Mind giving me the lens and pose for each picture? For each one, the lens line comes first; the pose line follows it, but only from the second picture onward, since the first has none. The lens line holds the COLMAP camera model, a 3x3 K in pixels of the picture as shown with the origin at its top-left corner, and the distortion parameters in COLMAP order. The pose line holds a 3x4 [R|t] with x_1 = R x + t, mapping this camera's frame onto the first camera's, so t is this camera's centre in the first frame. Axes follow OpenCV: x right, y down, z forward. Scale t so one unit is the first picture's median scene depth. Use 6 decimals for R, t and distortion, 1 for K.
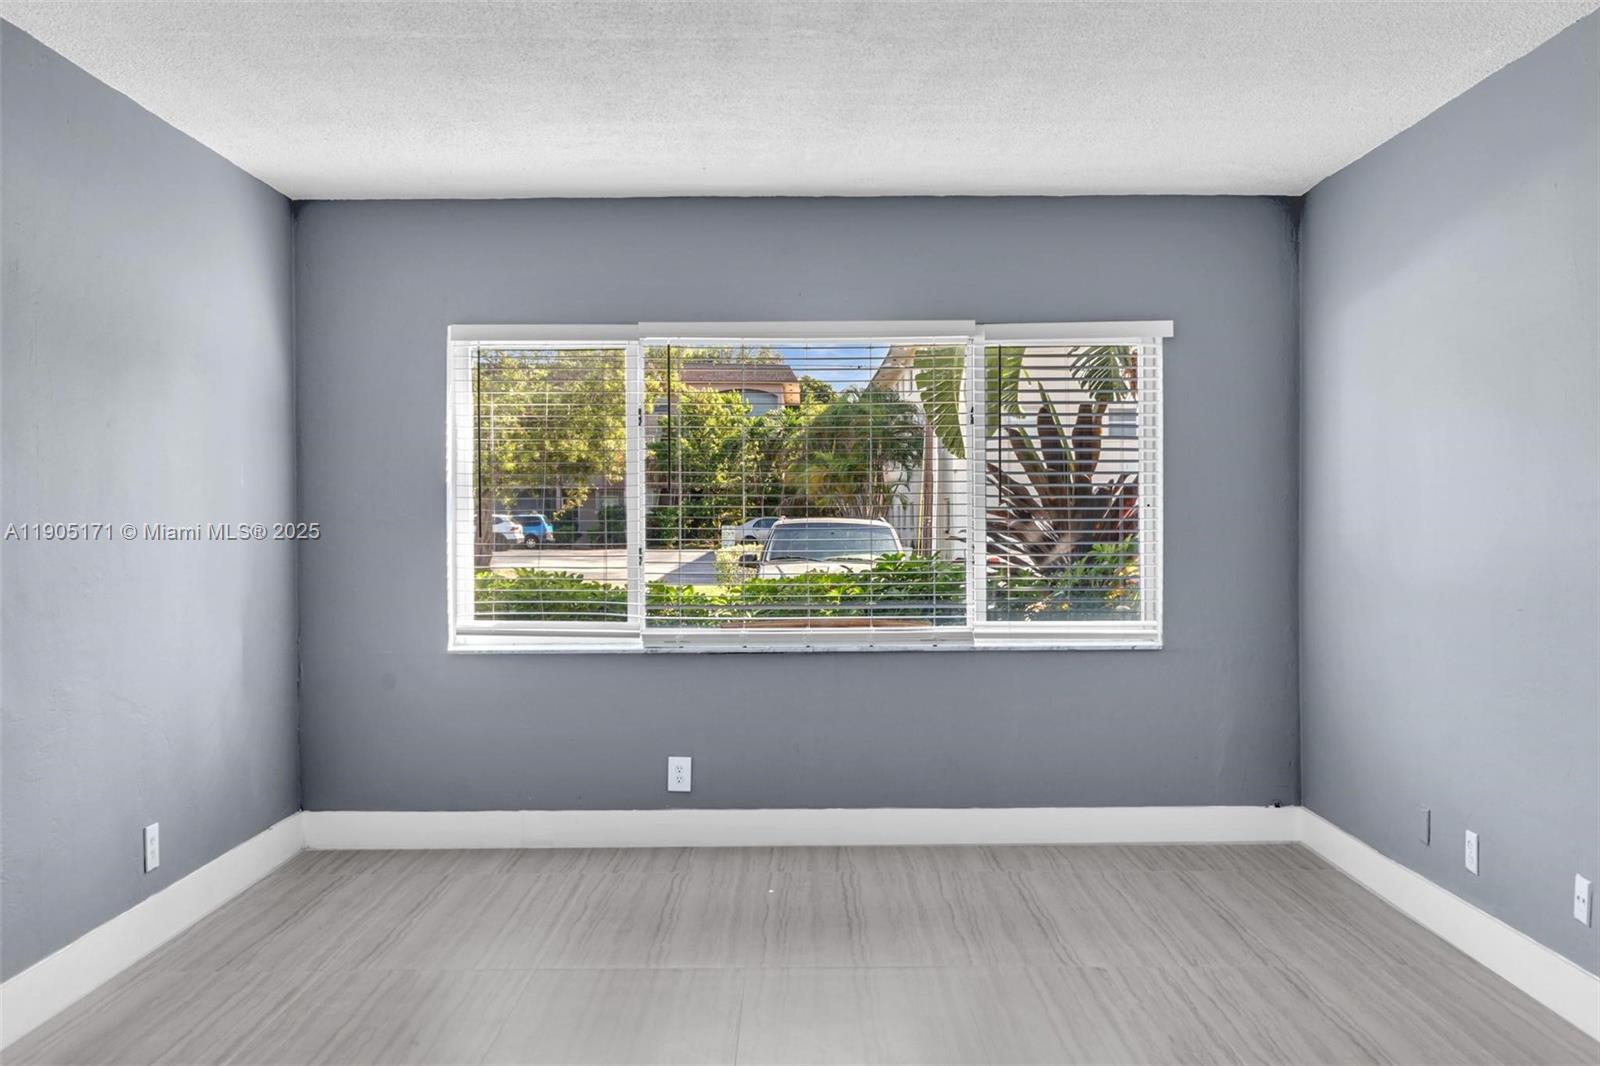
lens RADIAL K [[1557.3, 0, 800.9], [0, 1557.3, 533.1], [0, 0, 1]] dist [0.007472, 0.000000]
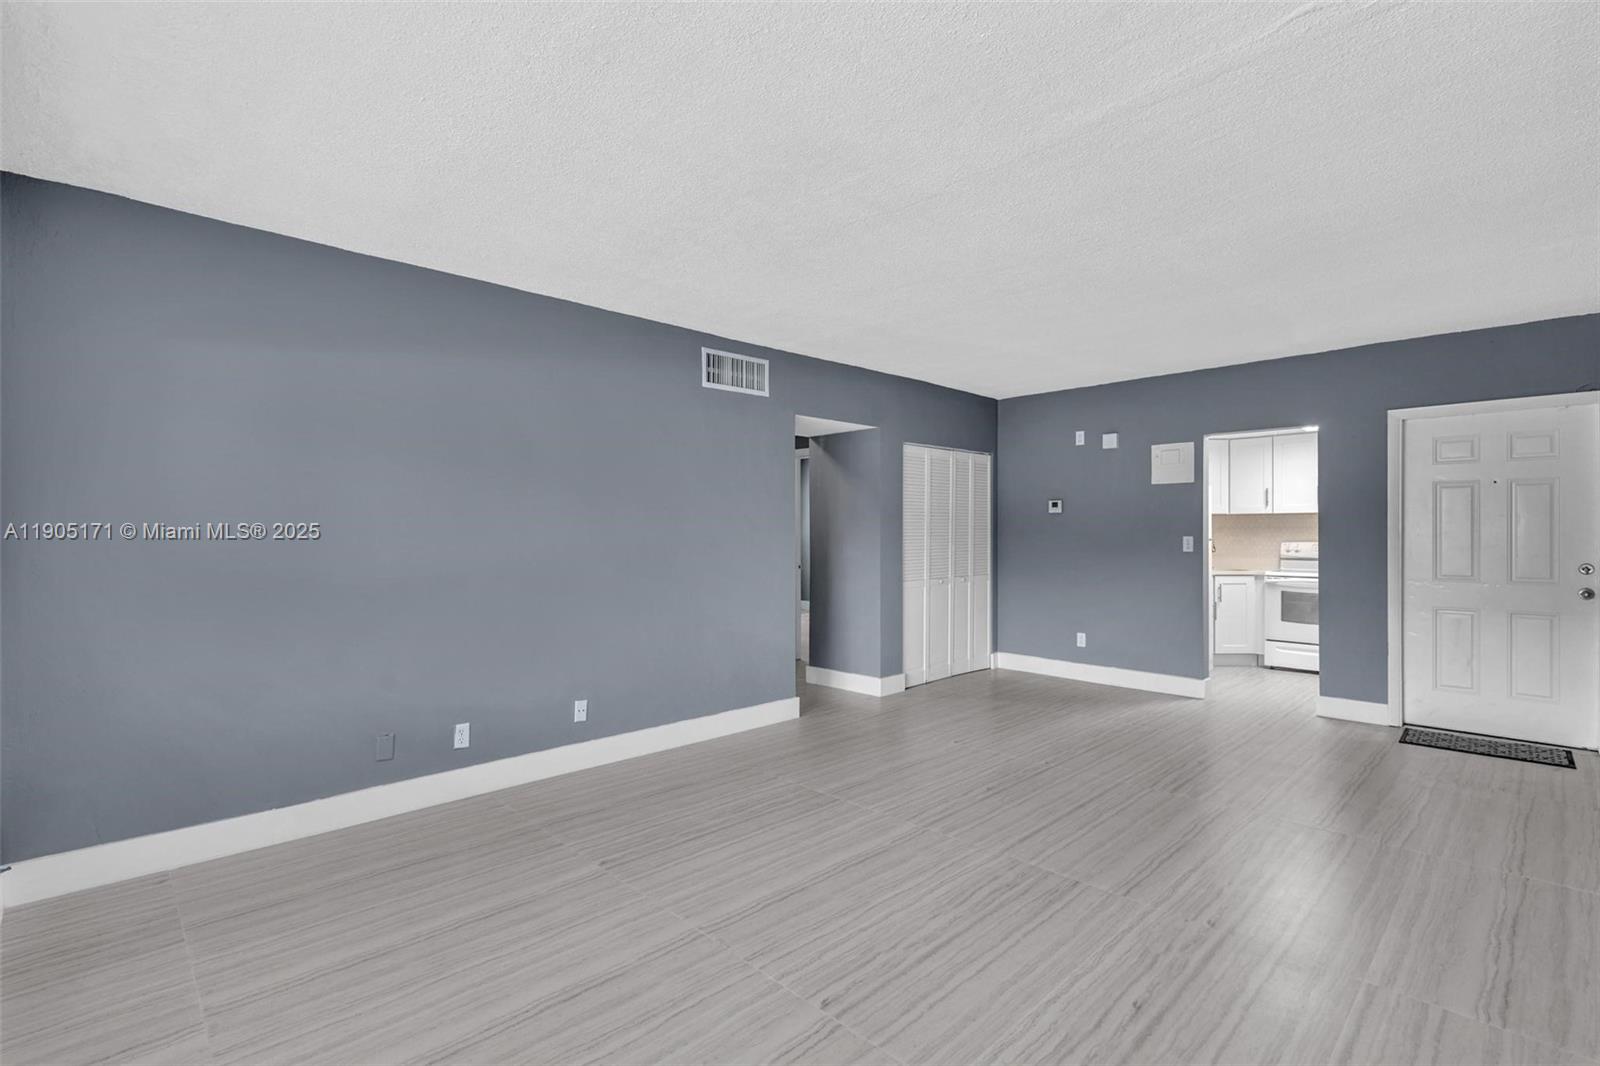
lens RADIAL K [[738.9, 0, 800.1], [0, 738.9, 538.0], [0, 0, 1]] dist [-0.002432, 0.000069]
pose [[-0.693886, -0.000611, 0.720085, -0.287005], [0.011271, 0.999868, 0.011710, -0.008636], [-0.719997, 0.016241, -0.693787, 0.958014]]
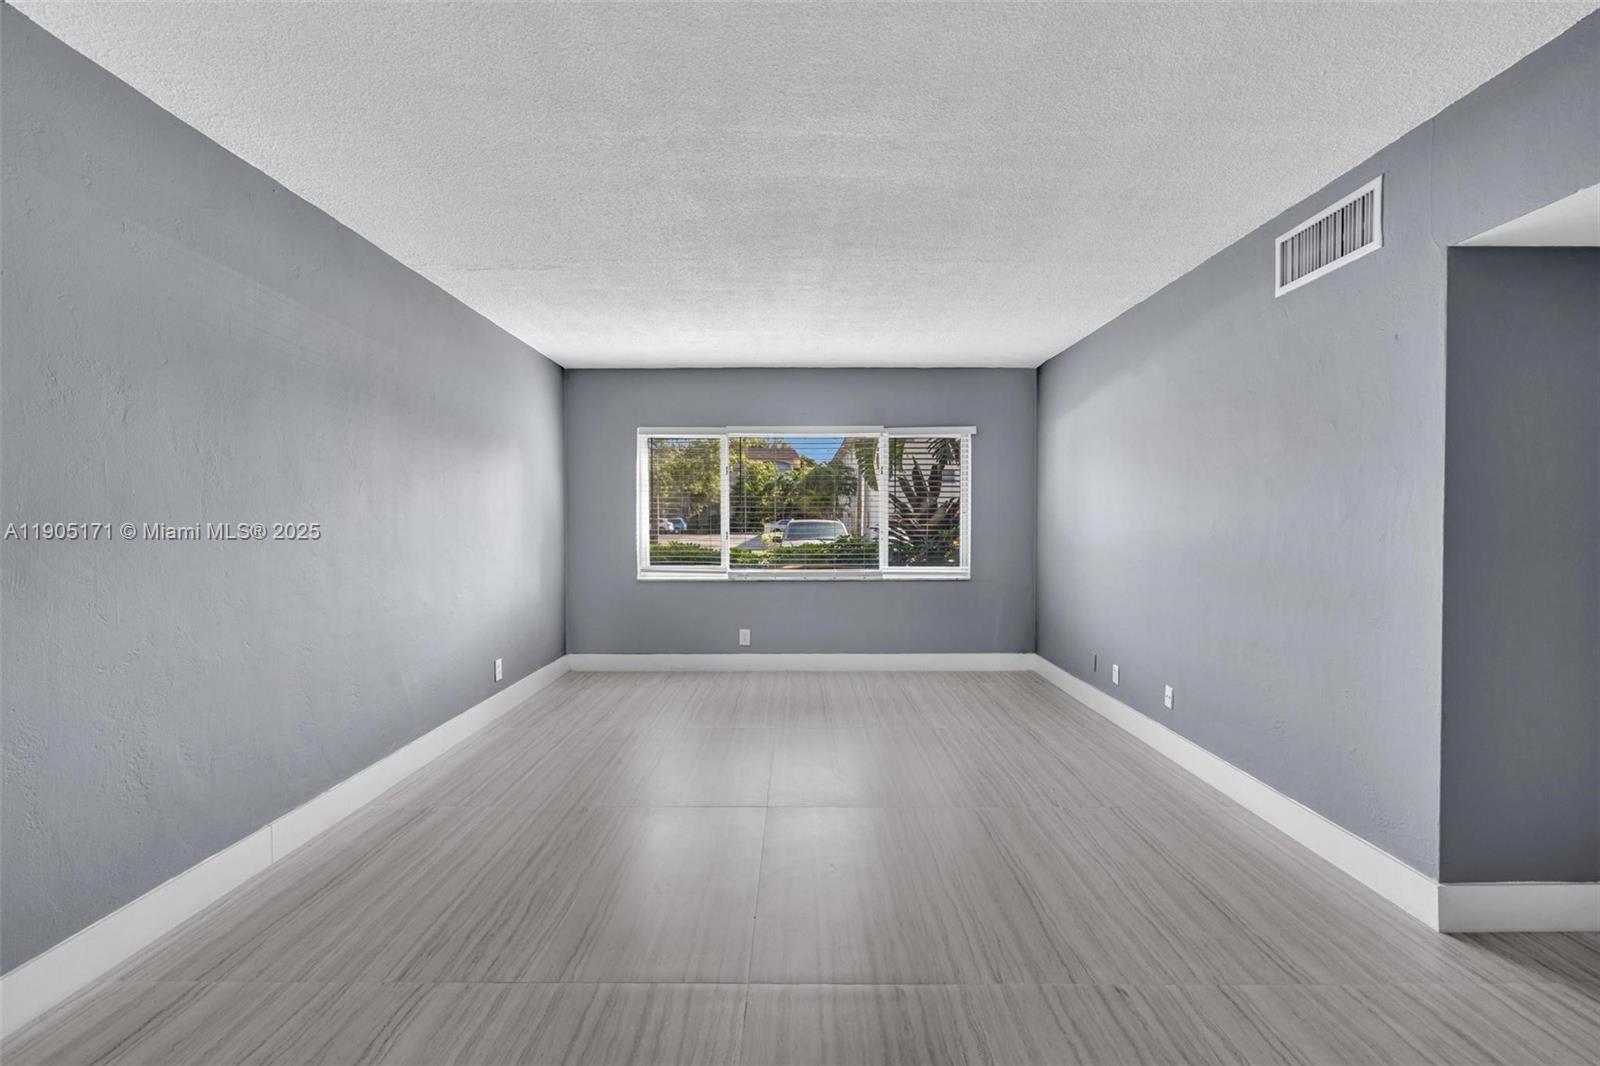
lens RADIAL K [[713.2, 0, 798.8], [0, 713.2, 531.9], [0, 0, 1]] dist [-0.008907, 0.002331]
pose [[0.999991, 0.003684, -0.002305, -0.001862], [-0.003669, 0.999973, 0.006438, 0.003232], [0.002328, -0.006430, 0.999977, 0.019639]]
